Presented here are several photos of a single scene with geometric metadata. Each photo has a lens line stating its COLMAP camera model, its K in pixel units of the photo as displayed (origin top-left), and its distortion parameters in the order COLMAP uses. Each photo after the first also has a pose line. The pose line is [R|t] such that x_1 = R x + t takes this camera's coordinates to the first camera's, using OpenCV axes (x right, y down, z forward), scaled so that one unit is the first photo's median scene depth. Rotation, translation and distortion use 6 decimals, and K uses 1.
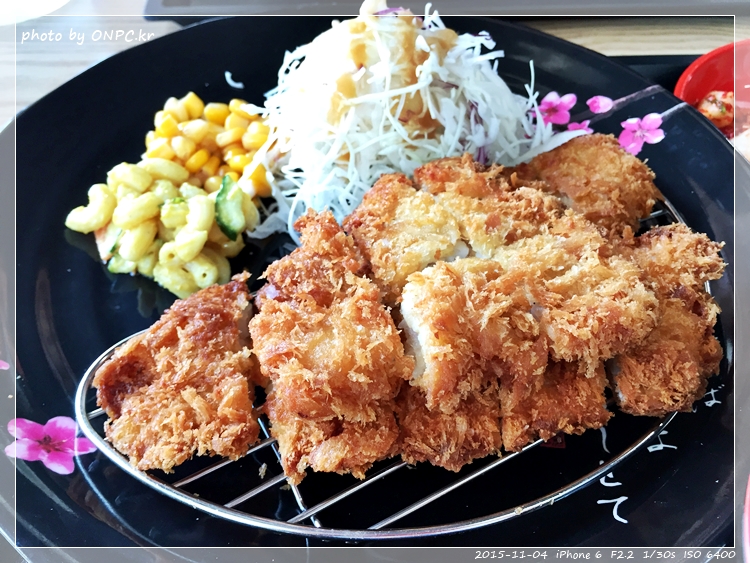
lens RADIAL K [[660.8, 0, 375.0], [0, 660.8, 281.5], [0, 0, 1]] dist [0.046108, -0.009712]
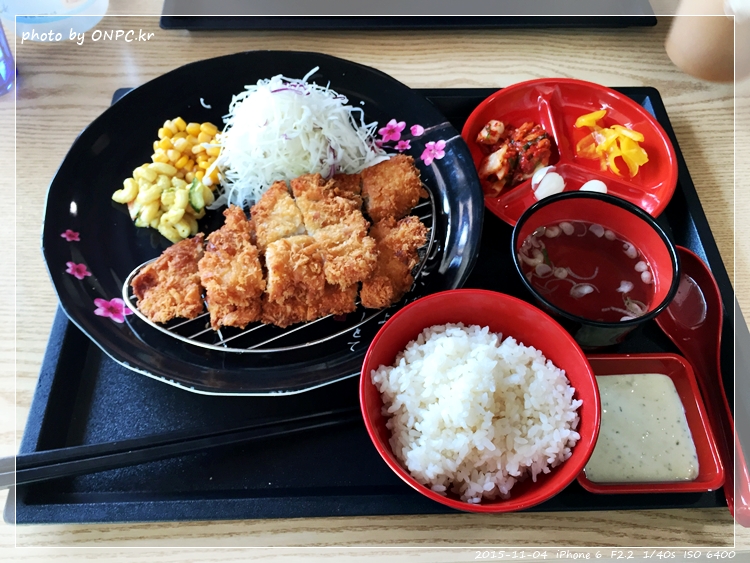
lens RADIAL K [[660.8, 0, 375.0], [0, 660.8, 281.5], [0, 0, 1]] dist [0.046108, -0.009712]
pose [[0.998968, 0.039838, -0.021815, 0.433054], [-0.035573, 0.984875, 0.169577, -0.258016], [0.028241, -0.168626, 0.985275, -1.148089]]
